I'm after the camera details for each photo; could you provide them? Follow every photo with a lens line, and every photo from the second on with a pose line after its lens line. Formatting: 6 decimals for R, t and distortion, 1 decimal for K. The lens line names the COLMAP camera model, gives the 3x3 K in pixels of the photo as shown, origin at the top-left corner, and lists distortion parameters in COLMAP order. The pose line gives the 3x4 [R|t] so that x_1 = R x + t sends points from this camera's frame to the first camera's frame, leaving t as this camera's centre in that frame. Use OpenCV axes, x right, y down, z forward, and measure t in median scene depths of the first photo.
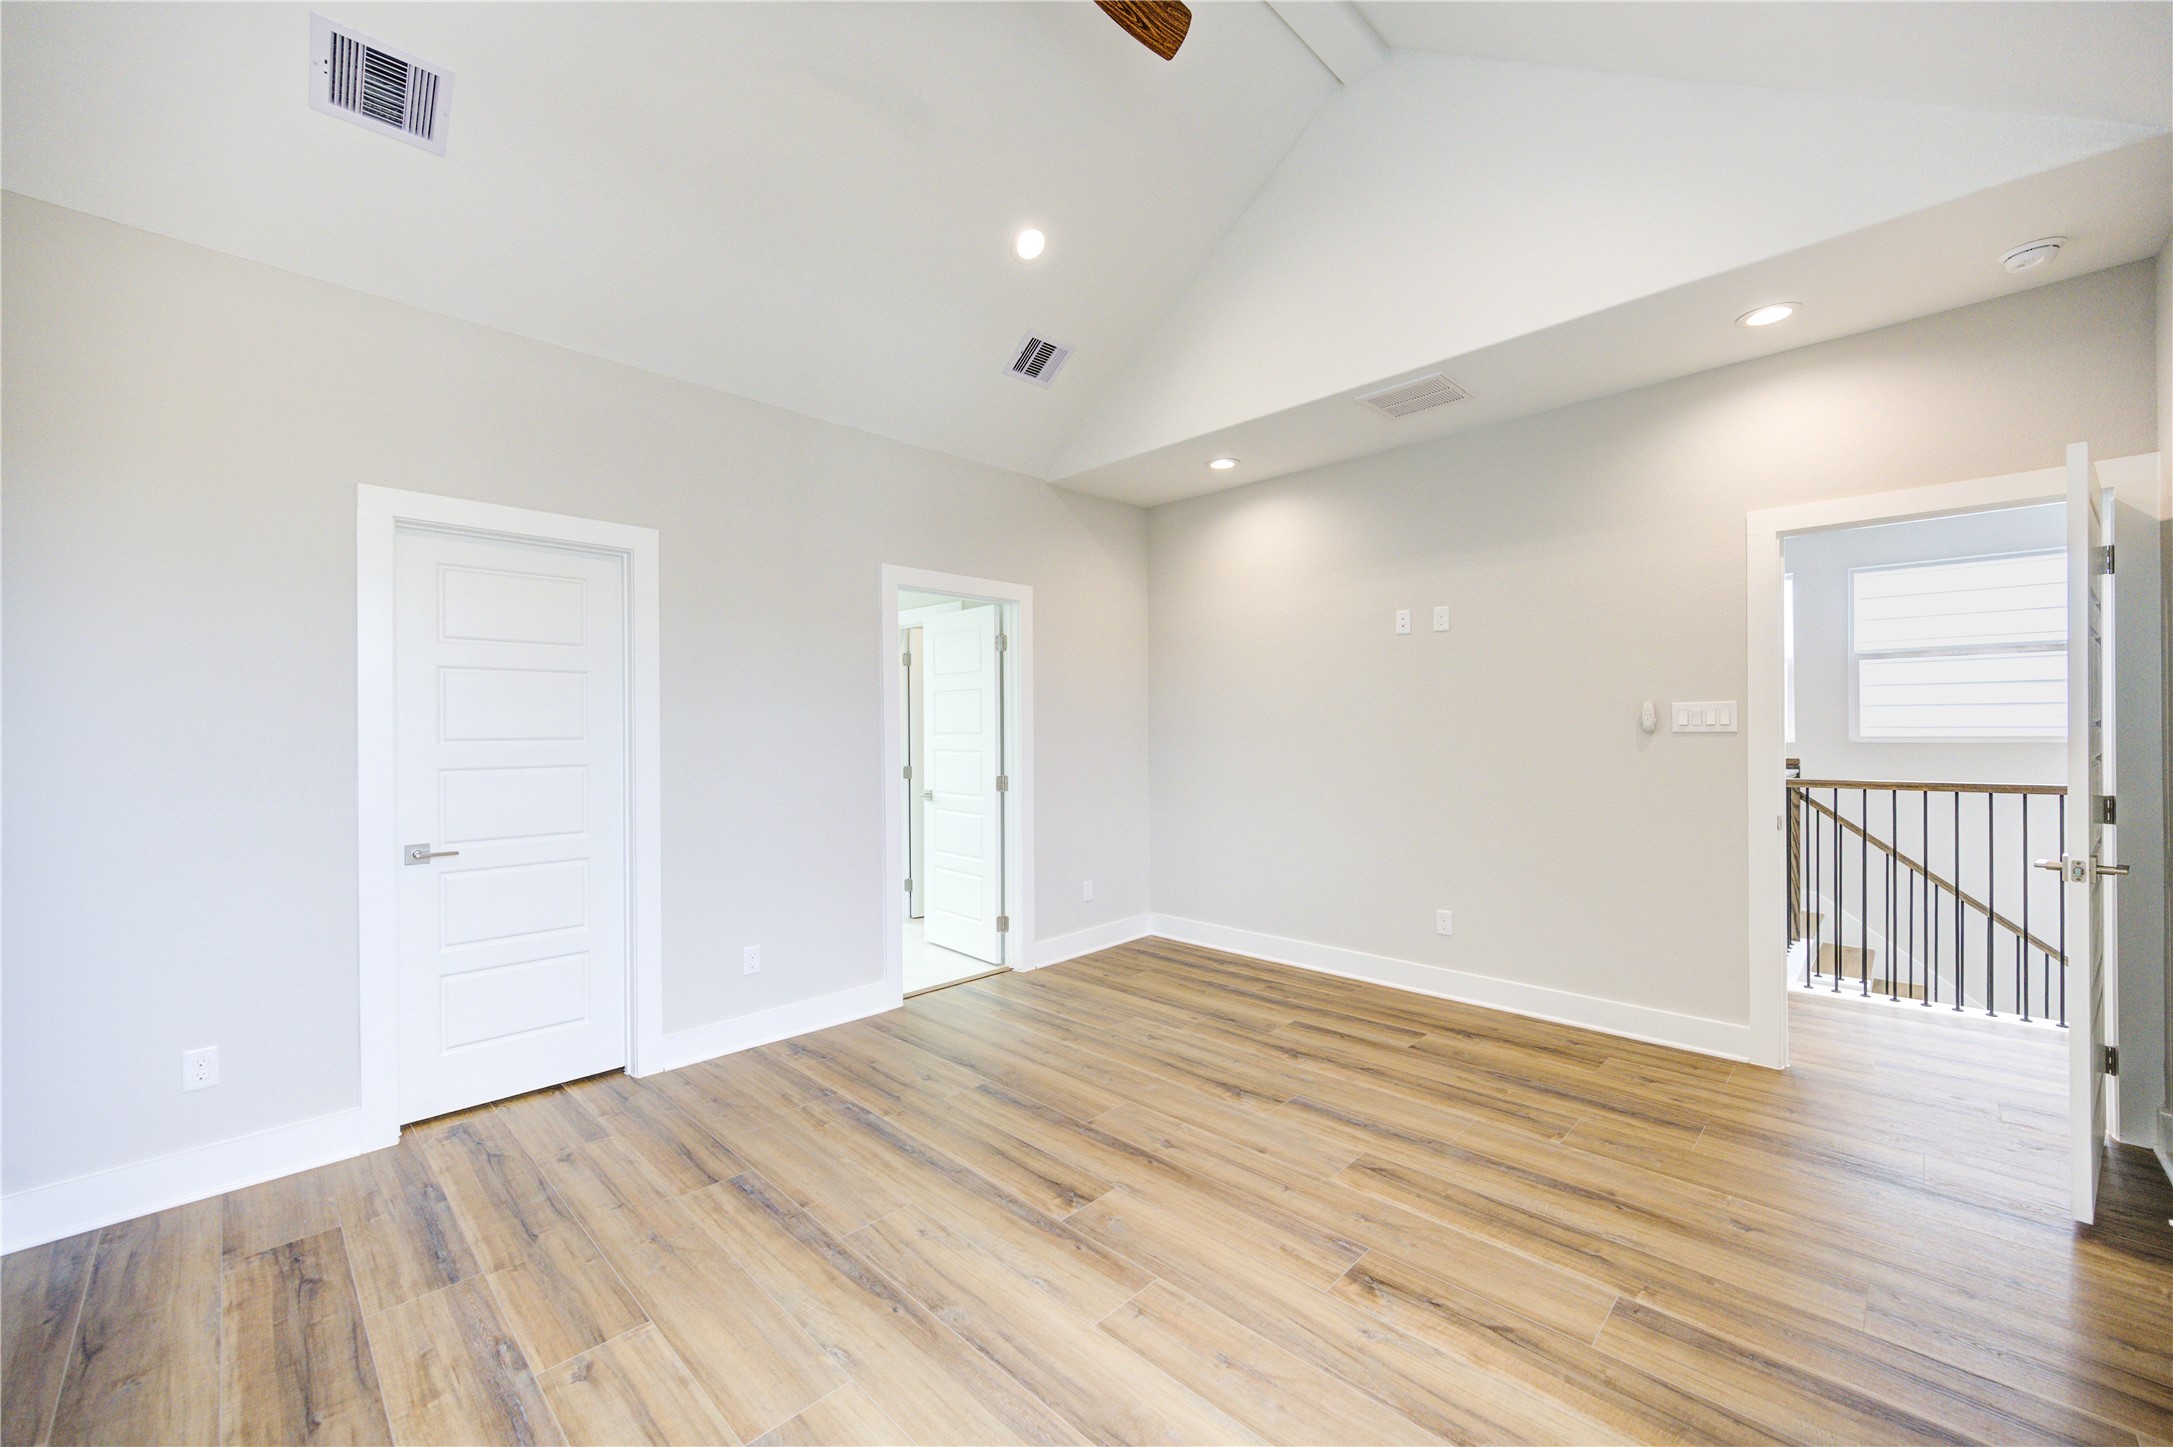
lens RADIAL K [[850.8, 0, 1093.6], [0, 850.8, 723.1], [0, 0, 1]] dist [0.003208, -0.004428]
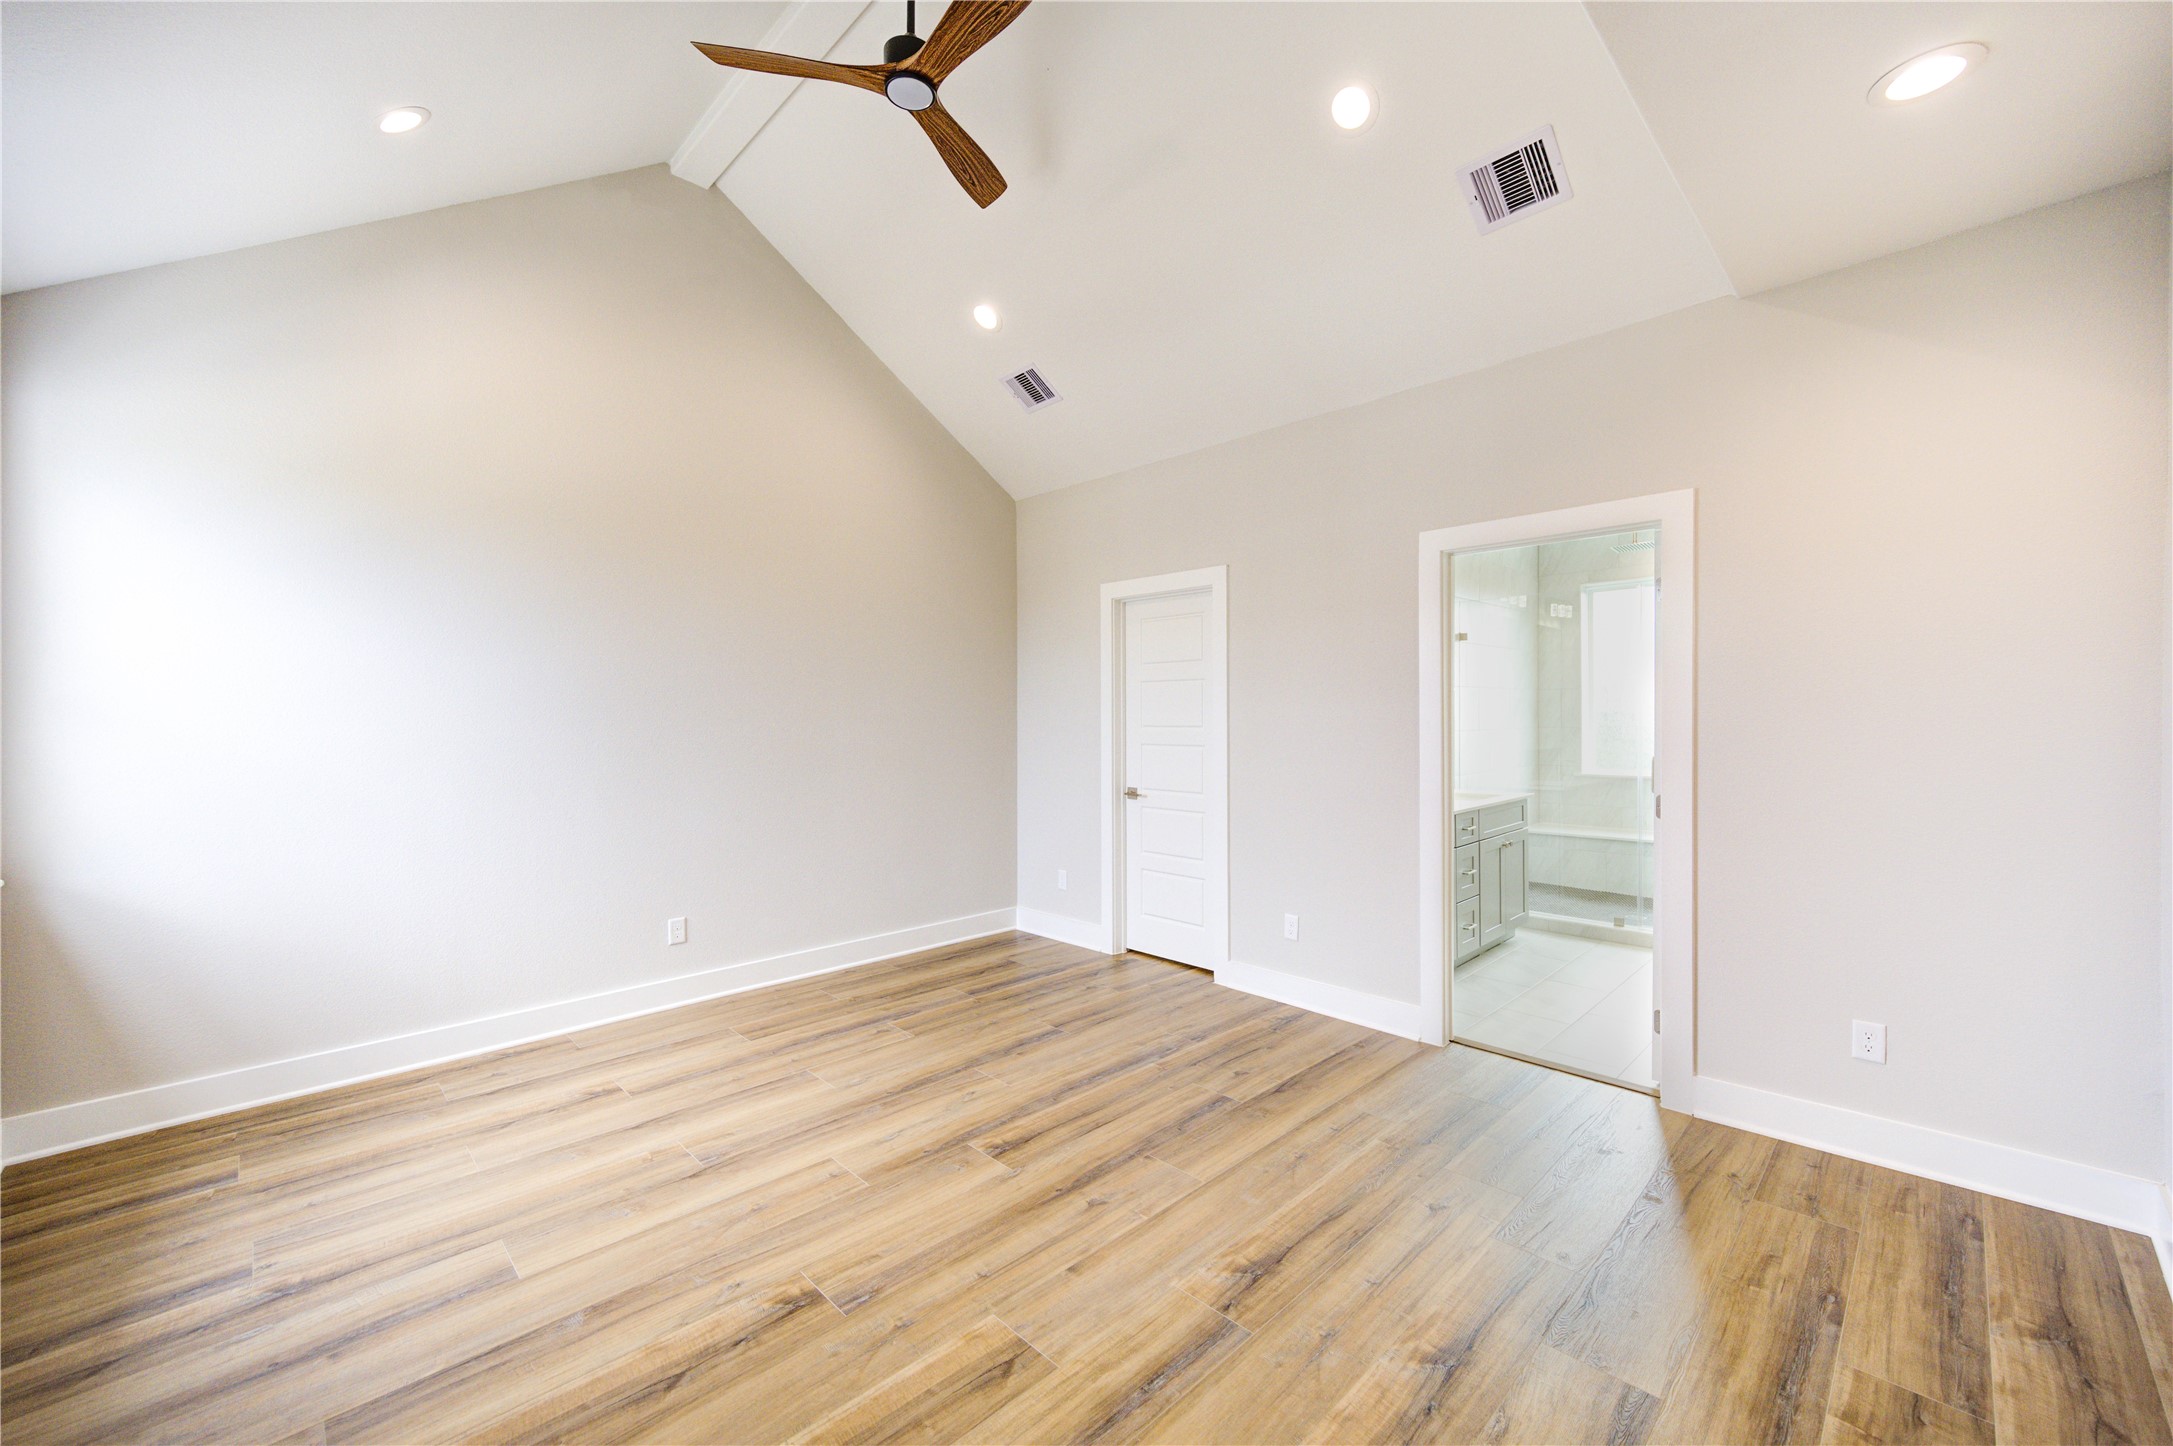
lens RADIAL K [[850.8, 0, 1093.6], [0, 850.8, 722.6], [0, 0, 1]] dist [0.003208, -0.004428]
pose [[-0.018224, 0.014839, -0.999724, 1.054933], [0.007959, 0.999860, 0.014696, -0.012008], [0.999802, -0.007689, -0.018340, 1.125631]]
